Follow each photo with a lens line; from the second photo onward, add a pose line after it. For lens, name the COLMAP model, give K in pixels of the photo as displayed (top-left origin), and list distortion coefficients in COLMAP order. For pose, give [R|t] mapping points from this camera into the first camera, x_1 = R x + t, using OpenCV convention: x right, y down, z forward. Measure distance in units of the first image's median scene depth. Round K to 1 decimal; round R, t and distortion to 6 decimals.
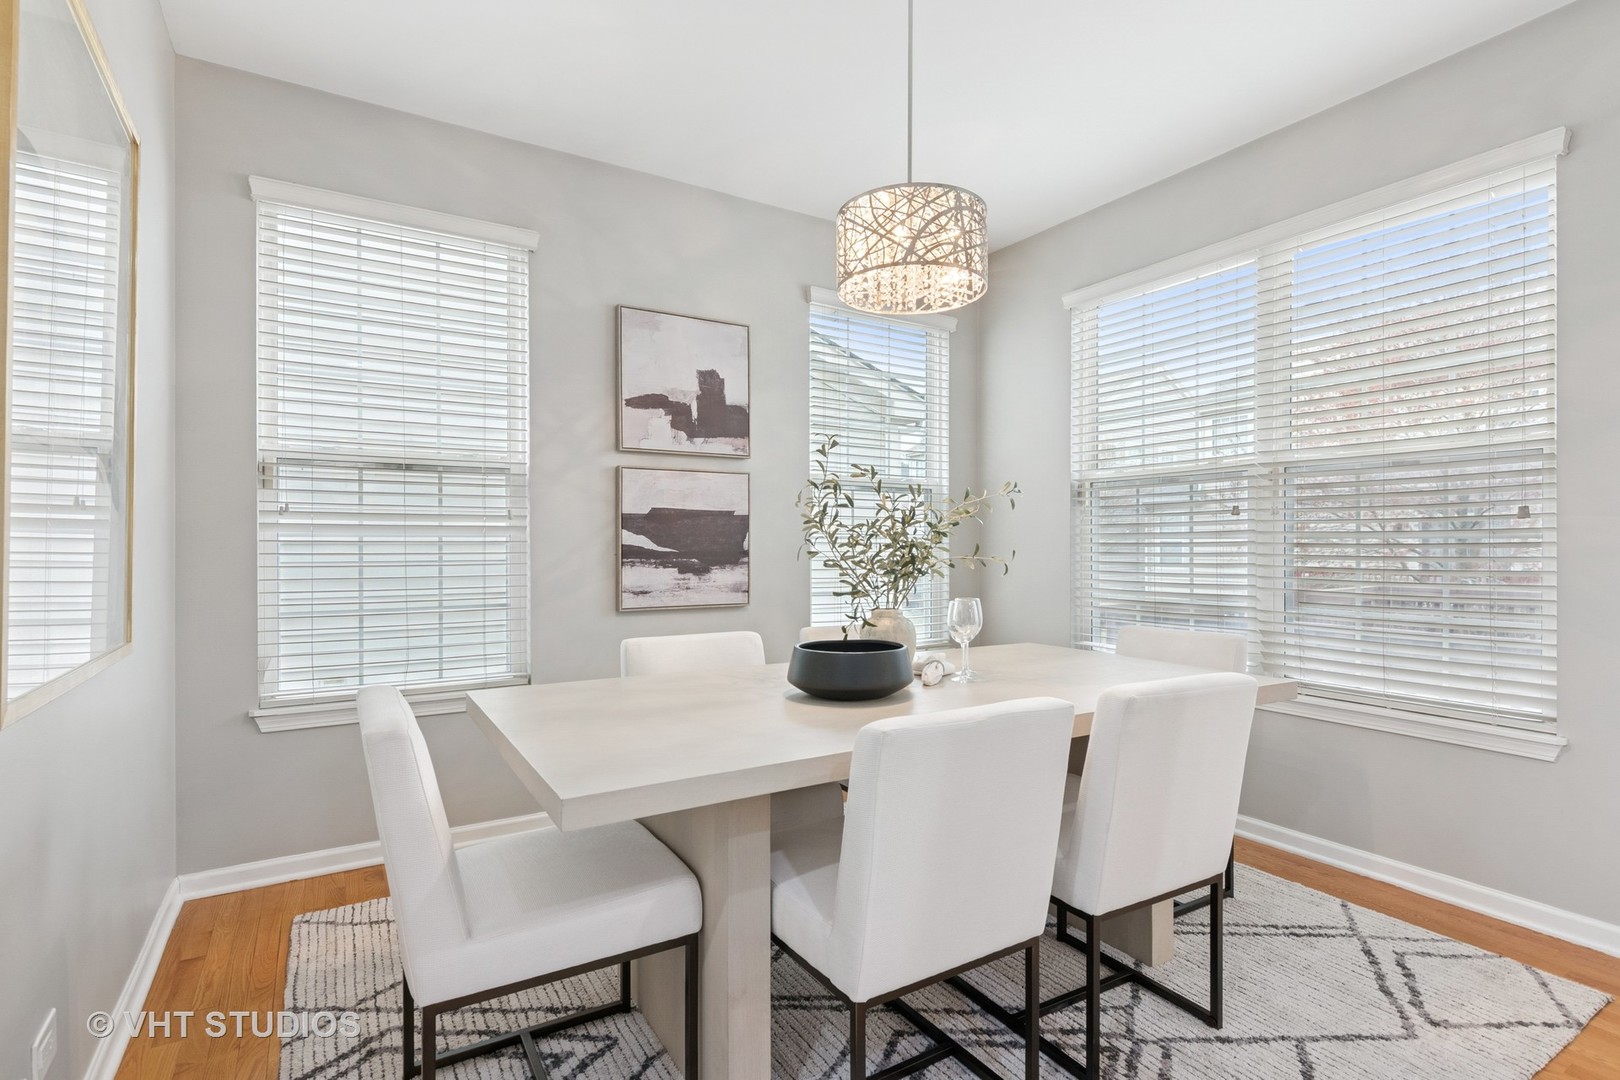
lens RADIAL K [[795.6, 0, 807.3], [0, 795.6, 540.2], [0, 0, 1]] dist [-0.003764, -0.007266]
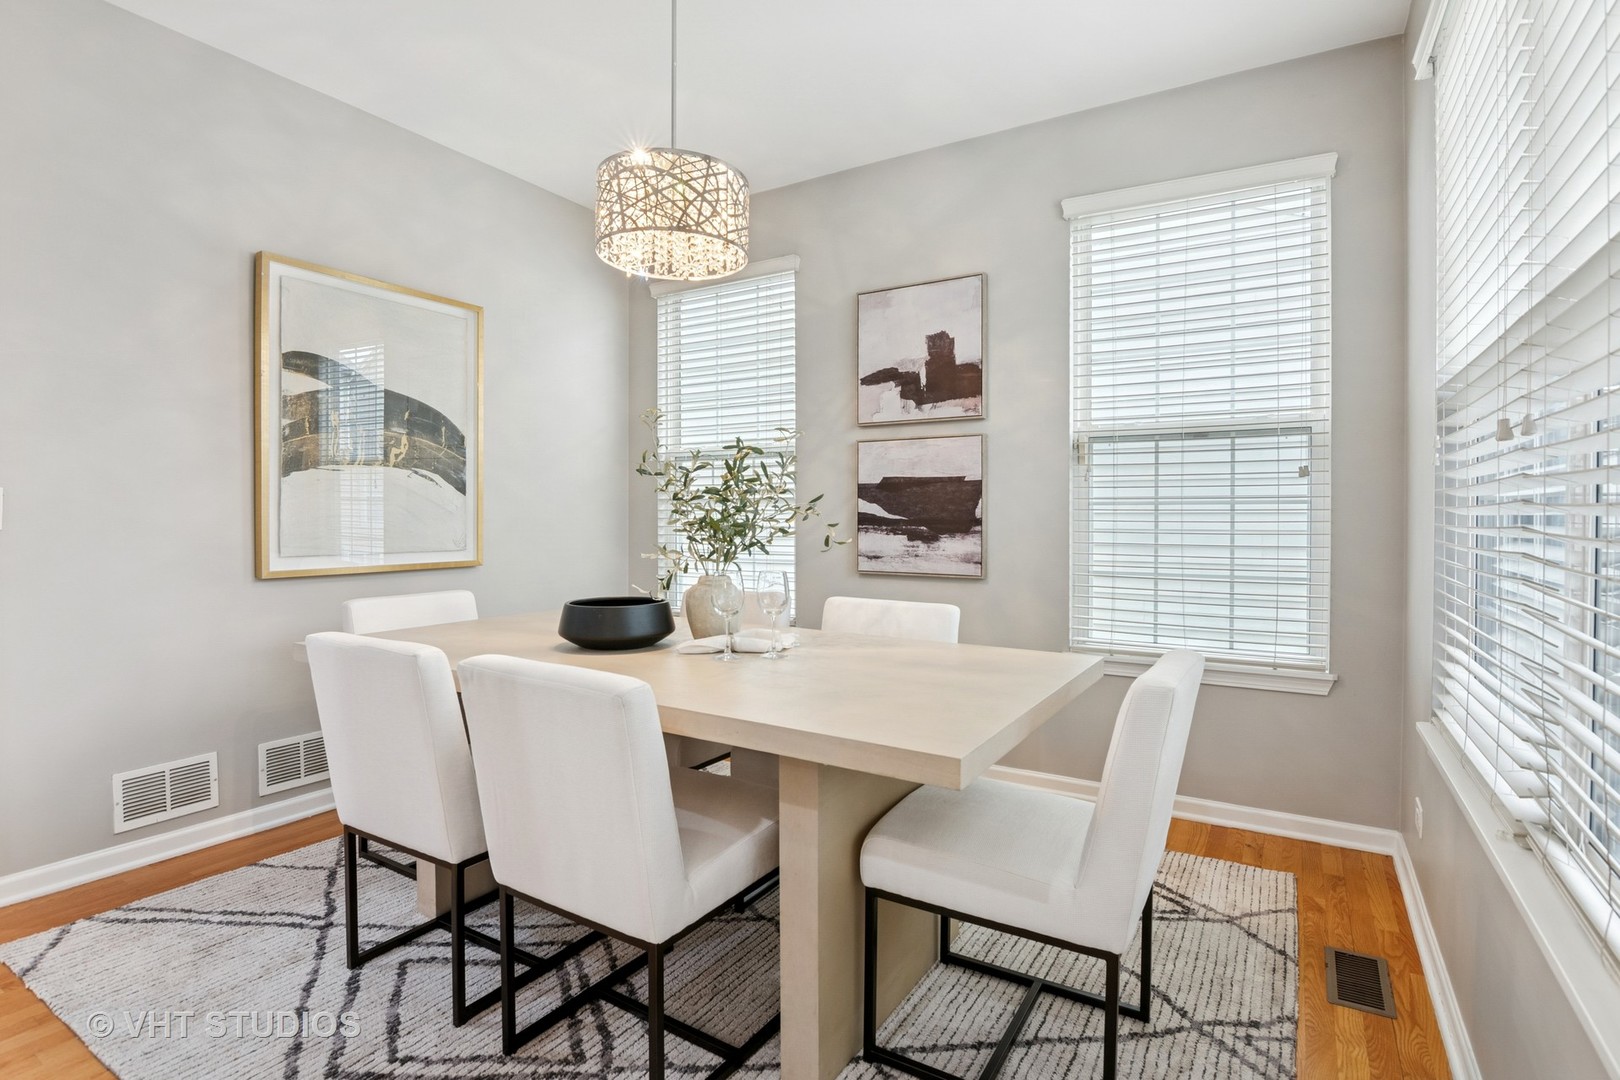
lens RADIAL K [[795.6, 0, 817.0], [0, 795.6, 515.5], [0, 0, 1]] dist [-0.003764, -0.007266]
pose [[0.457212, 0.002821, -0.889353, 0.681525], [0.005558, 0.999966, 0.006029, 0.002860], [0.889340, -0.007700, 0.457181, 0.426766]]
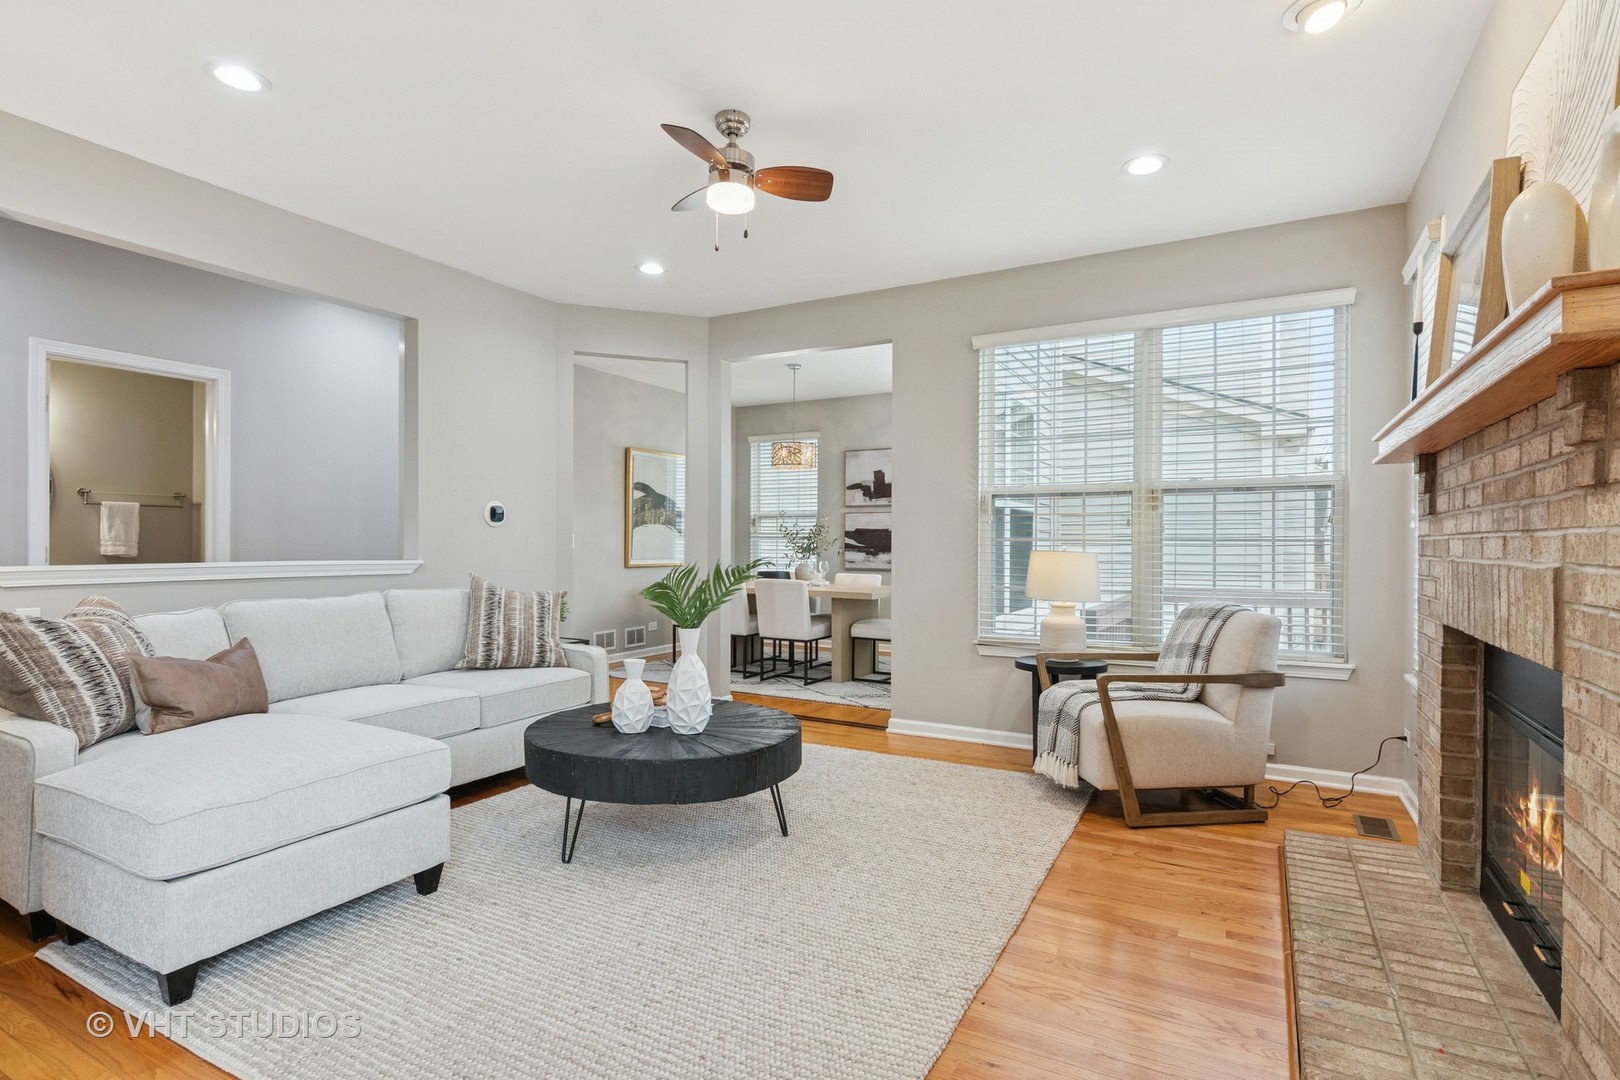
lens RADIAL K [[795.6, 0, 820.6], [0, 795.6, 550.4], [0, 0, 1]] dist [-0.003764, -0.007266]
pose [[0.495490, -0.001480, -0.868612, 1.885053], [0.004580, 0.999989, 0.000909, 0.024413], [0.868601, -0.004429, 0.495492, -0.337566]]
